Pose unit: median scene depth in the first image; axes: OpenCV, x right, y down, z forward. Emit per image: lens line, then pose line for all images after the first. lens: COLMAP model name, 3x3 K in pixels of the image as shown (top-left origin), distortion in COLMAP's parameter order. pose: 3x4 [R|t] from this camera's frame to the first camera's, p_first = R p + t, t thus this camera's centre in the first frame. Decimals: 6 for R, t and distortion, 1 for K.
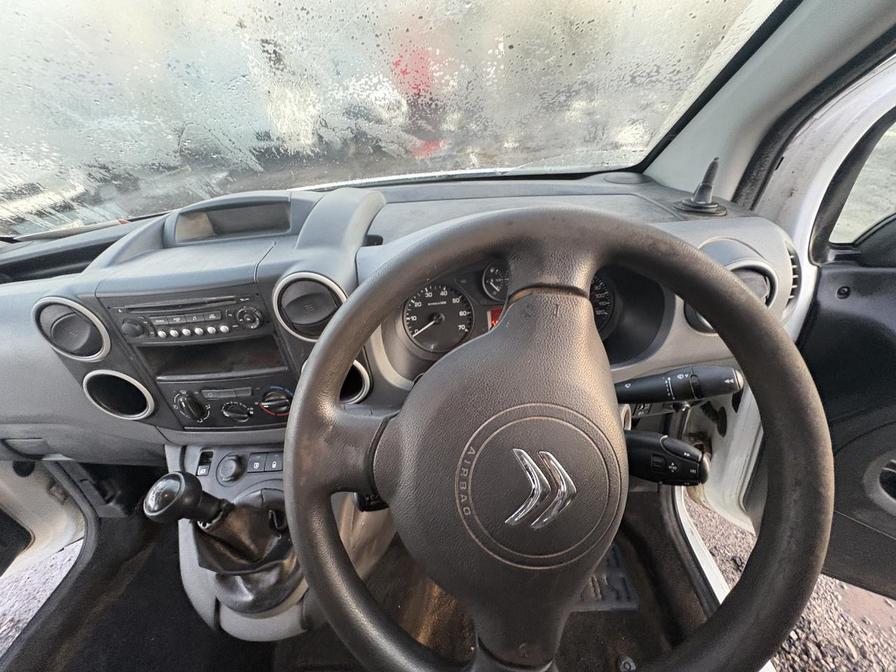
lens RADIAL K [[356.3, 0, 446.8], [0, 356.3, 334.5], [0, 0, 1]] dist [0.000292, -0.000248]
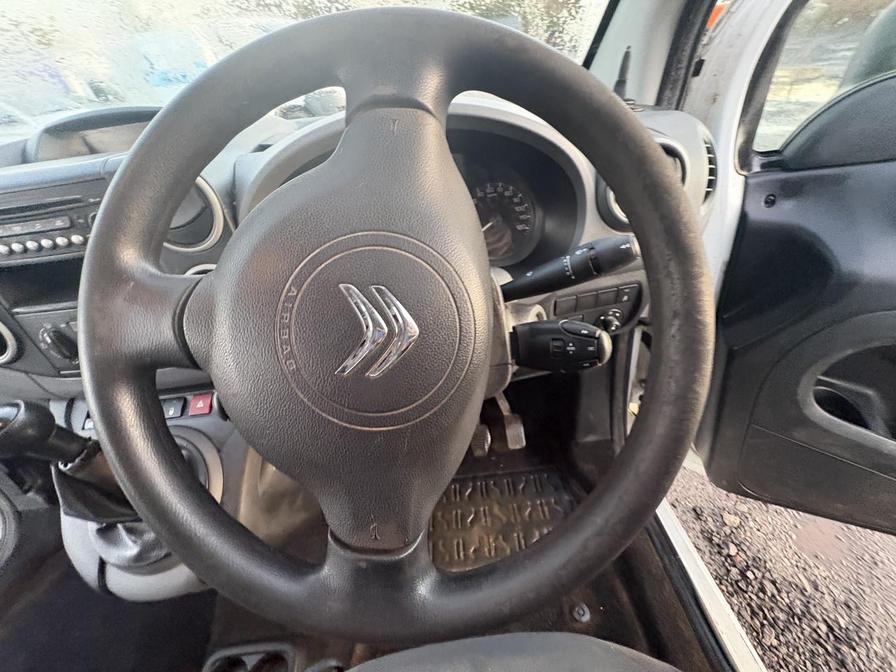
lens RADIAL K [[356.3, 0, 451.4], [0, 356.3, 338.3], [0, 0, 1]] dist [0.000292, -0.000248]
pose [[0.997657, -0.046442, 0.050232, 0.184145], [0.045949, 0.998884, 0.010913, 0.208752], [-0.050683, -0.008580, 0.998678, 0.071958]]
